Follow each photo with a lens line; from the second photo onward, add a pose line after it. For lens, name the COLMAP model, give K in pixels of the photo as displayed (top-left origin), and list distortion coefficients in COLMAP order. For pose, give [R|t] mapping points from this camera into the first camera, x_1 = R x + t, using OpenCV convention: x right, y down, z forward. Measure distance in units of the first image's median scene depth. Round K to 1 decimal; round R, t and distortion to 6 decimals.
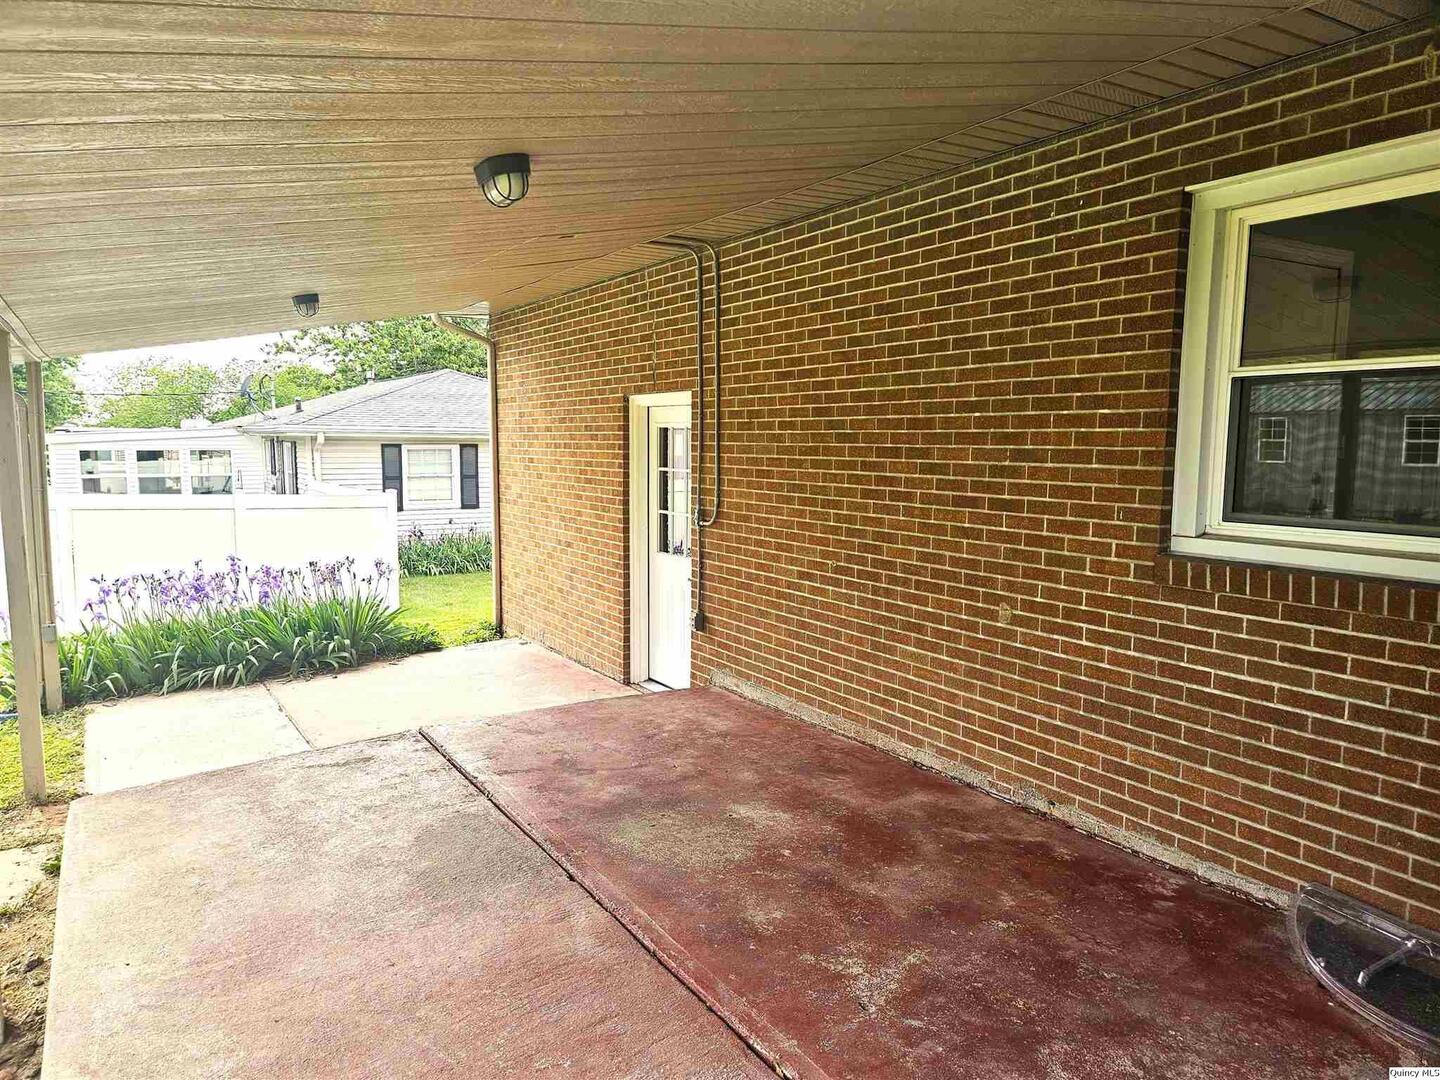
lens RADIAL K [[994.1, 0, 720.0], [0, 994.1, 540.0], [0, 0, 1]] dist [0.000889, -0.000186]
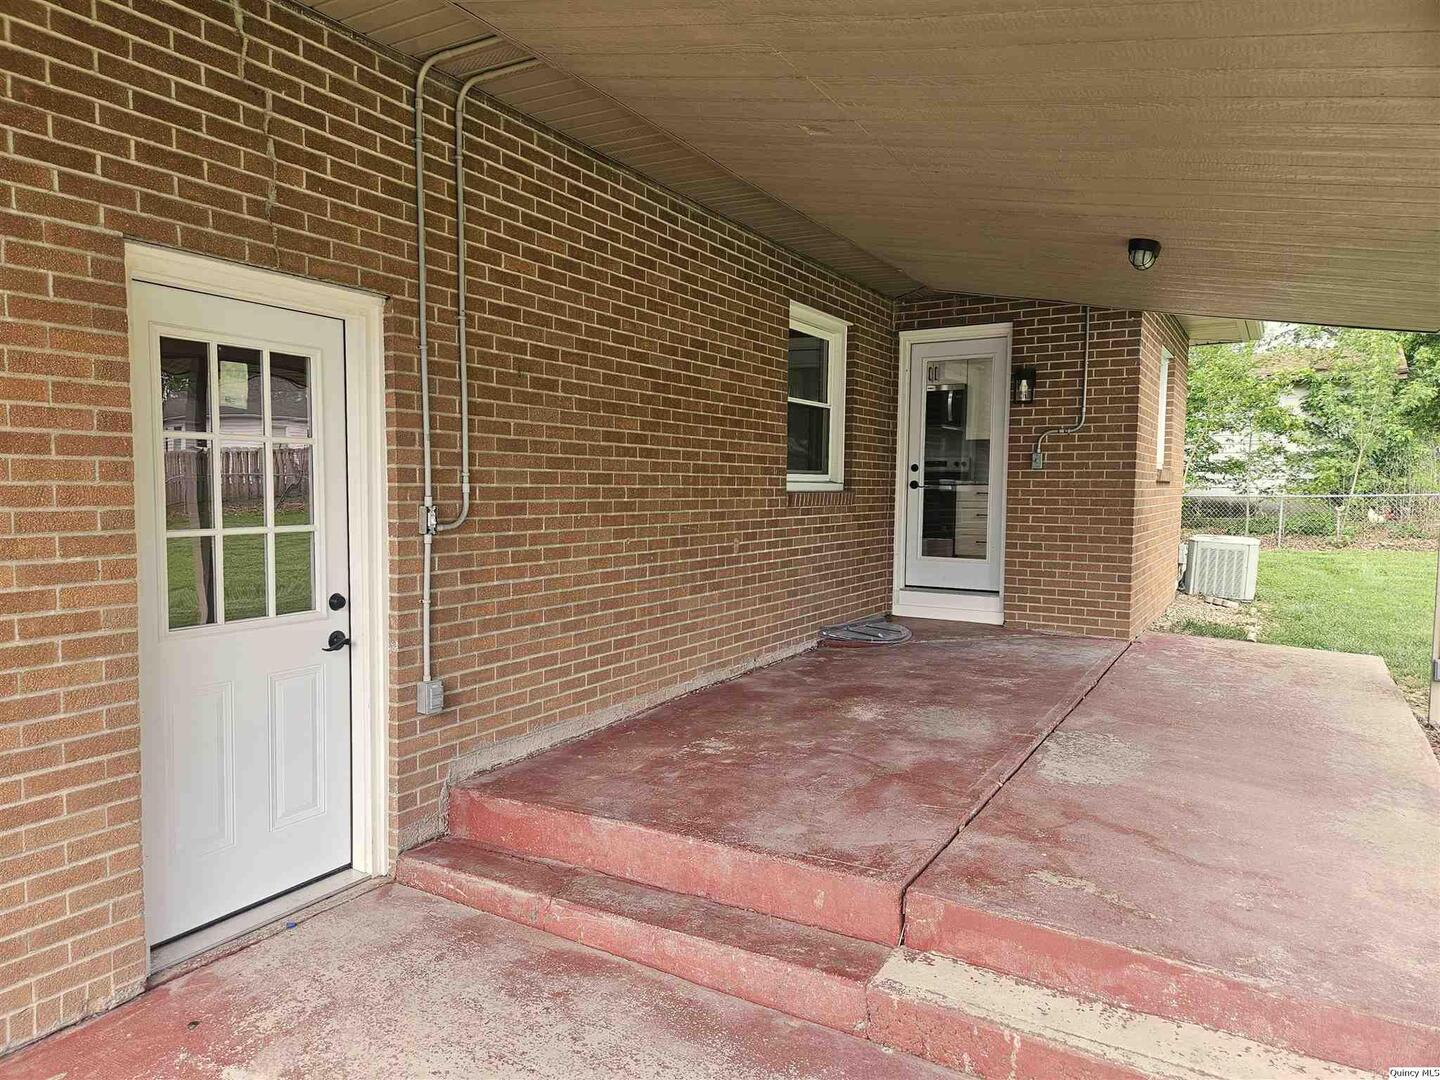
lens RADIAL K [[942.6, 0, 720.0], [0, 942.6, 540.0], [0, 0, 1]] dist [0.001271, 0.001017]
pose [[-0.481445, -0.060932, 0.874356, -0.745230], [0.080583, 0.990278, 0.113381, -0.075718], [-0.872764, 0.125045, -0.471854, 1.393565]]
